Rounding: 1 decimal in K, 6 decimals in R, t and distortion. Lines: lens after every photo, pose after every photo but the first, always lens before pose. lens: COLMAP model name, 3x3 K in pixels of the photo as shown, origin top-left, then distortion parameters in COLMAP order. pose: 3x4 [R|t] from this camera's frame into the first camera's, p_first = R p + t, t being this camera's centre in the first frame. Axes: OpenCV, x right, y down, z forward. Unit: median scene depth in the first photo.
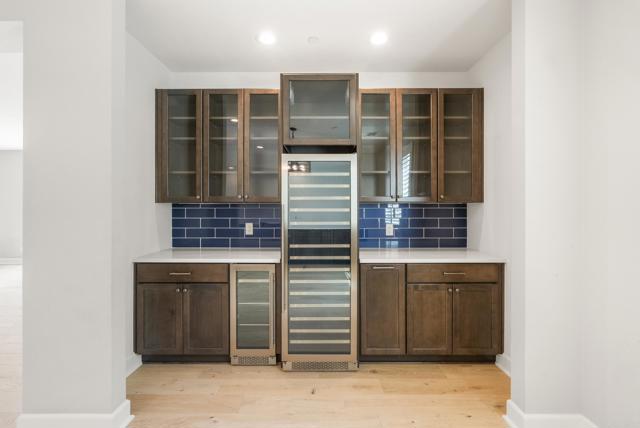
lens RADIAL K [[313.5, 0, 320.0], [0, 313.5, 214.0], [0, 0, 1]] dist [-0.002358, -0.000680]
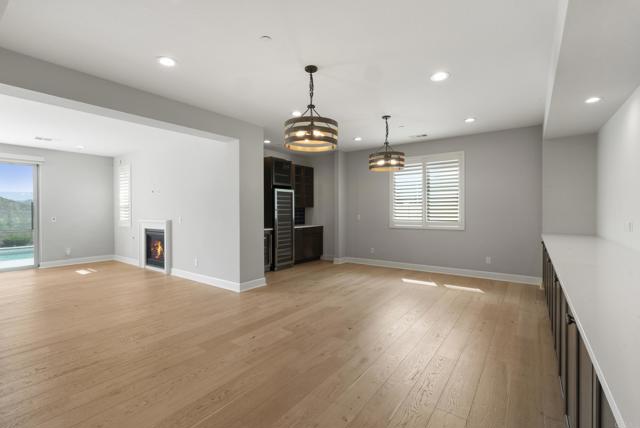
lens RADIAL K [[313.5, 0, 320.0], [0, 313.5, 214.0], [0, 0, 1]] dist [-0.002358, -0.000680]
pose [[0.610669, -0.019466, 0.791647, -1.938479], [0.006046, 0.999783, 0.019920, -0.038704], [-0.791863, -0.007378, 0.610654, -0.928036]]
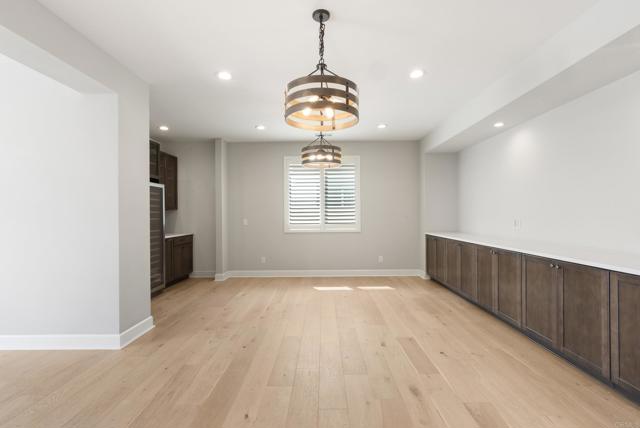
lens RADIAL K [[313.5, 0, 320.0], [0, 313.5, 214.0], [0, 0, 1]] dist [-0.002358, -0.000680]
pose [[0.000588, -0.001302, 0.999999, -1.852521], [0.006428, 0.999979, 0.001298, -0.007352], [-0.999979, 0.006427, 0.000597, -0.003321]]
